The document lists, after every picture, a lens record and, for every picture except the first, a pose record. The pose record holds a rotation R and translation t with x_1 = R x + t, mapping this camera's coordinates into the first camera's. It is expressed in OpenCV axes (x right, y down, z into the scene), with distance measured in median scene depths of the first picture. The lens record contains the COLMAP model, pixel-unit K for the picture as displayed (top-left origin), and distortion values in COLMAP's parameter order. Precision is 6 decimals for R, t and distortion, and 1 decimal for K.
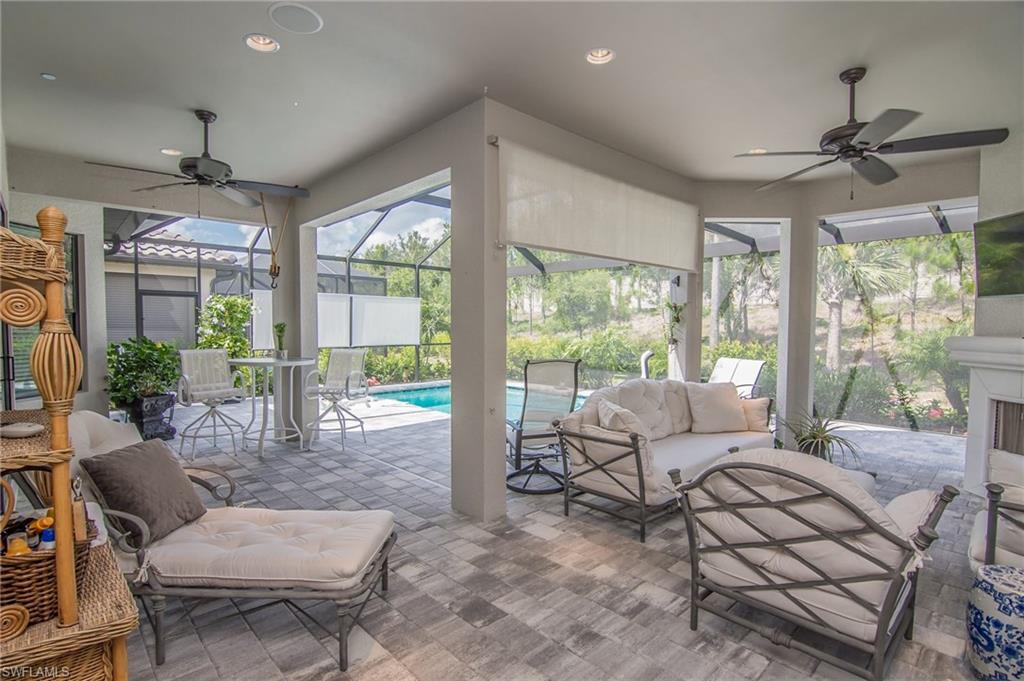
lens RADIAL K [[496.8, 0, 510.5], [0, 496.8, 344.0], [0, 0, 1]] dist [-0.024728, -0.001008]
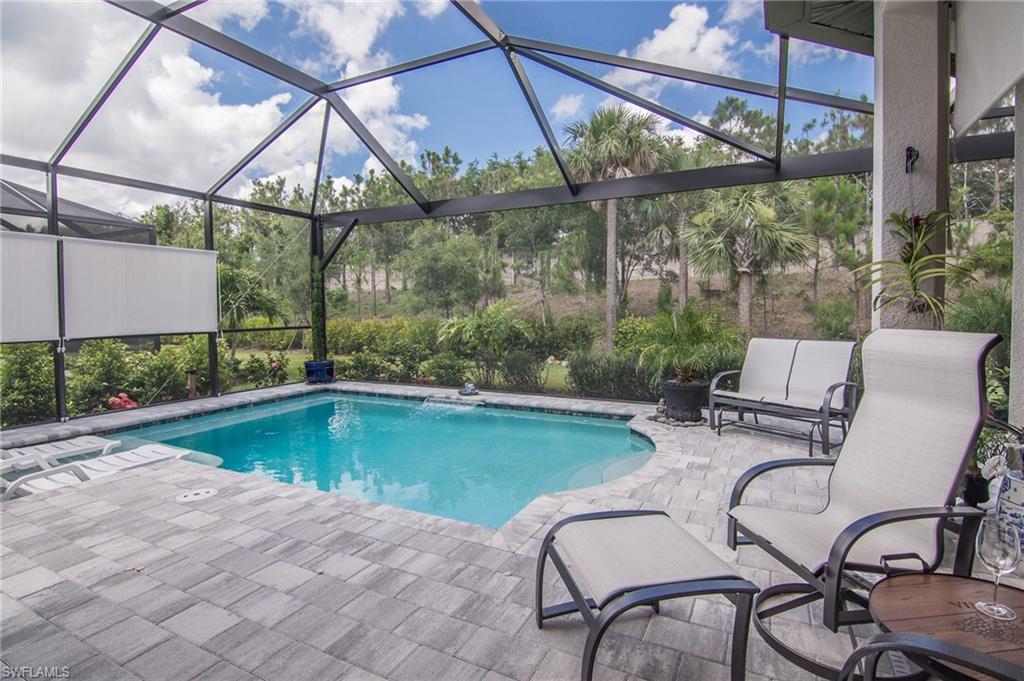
lens RADIAL K [[496.8, 0, 519.3], [0, 496.8, 333.7], [0, 0, 1]] dist [-0.024728, -0.001008]
pose [[0.936167, -0.027892, 0.350447, -0.045057], [0.022740, 0.999564, 0.018808, 0.001225], [-0.350819, -0.009639, 0.936394, 0.283950]]
